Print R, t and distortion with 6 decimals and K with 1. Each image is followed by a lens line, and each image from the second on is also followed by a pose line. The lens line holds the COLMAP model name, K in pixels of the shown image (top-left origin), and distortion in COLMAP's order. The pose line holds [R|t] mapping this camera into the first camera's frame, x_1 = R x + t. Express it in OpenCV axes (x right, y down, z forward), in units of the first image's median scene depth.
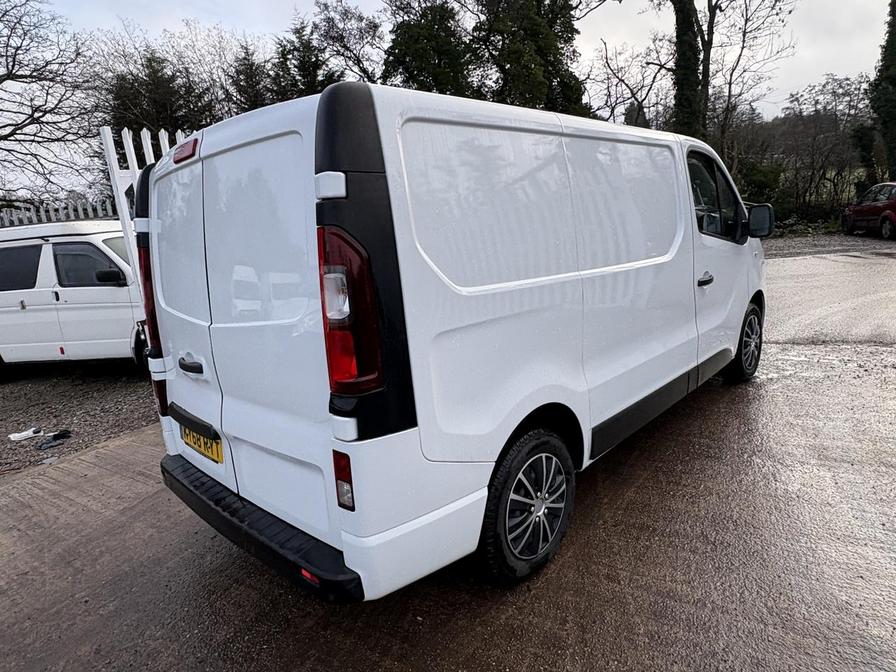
lens RADIAL K [[536.0, 0, 449.6], [0, 536.0, 332.4], [0, 0, 1]] dist [-0.001703, 0.002797]
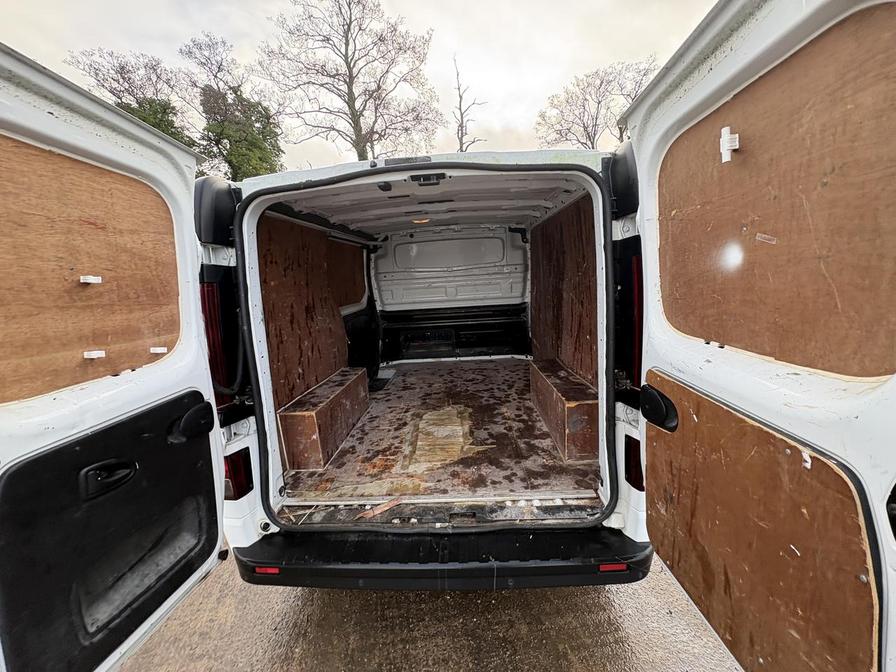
lens RADIAL K [[355.5, 0, 448.9], [0, 355.5, 334.7], [0, 0, 1]] dist [0.000564, -0.000436]
pose [[0.761219, -0.076613, 0.643953, -0.086705], [0.120746, 0.992377, -0.024669, -0.004260], [-0.637154, 0.096534, 0.764667, 0.054513]]
